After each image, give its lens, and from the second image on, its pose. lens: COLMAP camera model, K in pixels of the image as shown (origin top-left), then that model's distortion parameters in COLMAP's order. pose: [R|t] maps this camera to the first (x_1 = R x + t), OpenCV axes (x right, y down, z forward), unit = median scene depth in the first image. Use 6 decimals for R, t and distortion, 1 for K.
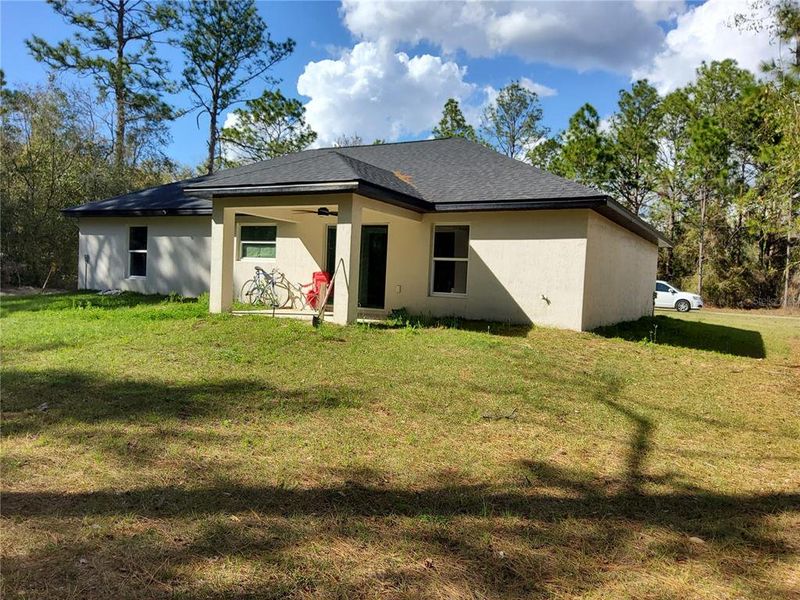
lens RADIAL K [[595.6, 0, 404.4], [0, 595.6, 300.0], [0, 0, 1]] dist [0.084622, -0.120699]
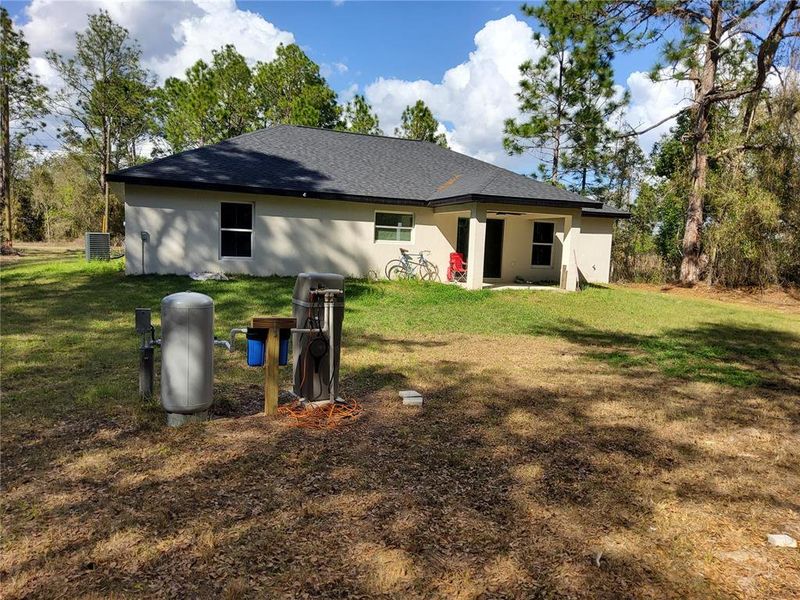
lens RADIAL K [[595.6, 0, 404.4], [0, 595.6, 300.0], [0, 0, 1]] dist [0.084622, -0.120699]
pose [[0.614226, -0.091086, 0.783855, -1.076401], [0.014737, 0.994467, 0.104011, -0.069879], [-0.788992, -0.052335, 0.612170, 0.239326]]
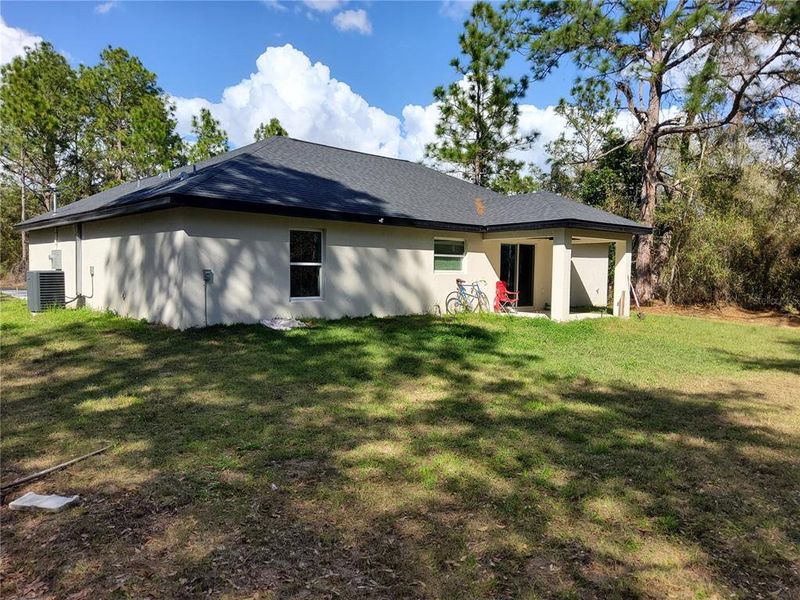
lens RADIAL K [[595.6, 0, 404.4], [0, 595.6, 300.0], [0, 0, 1]] dist [0.084622, -0.120699]
pose [[0.311870, -0.083814, 0.946421, -1.174232], [0.036579, 0.996422, 0.076188, -0.093757], [-0.949420, 0.010858, 0.313820, 0.690535]]
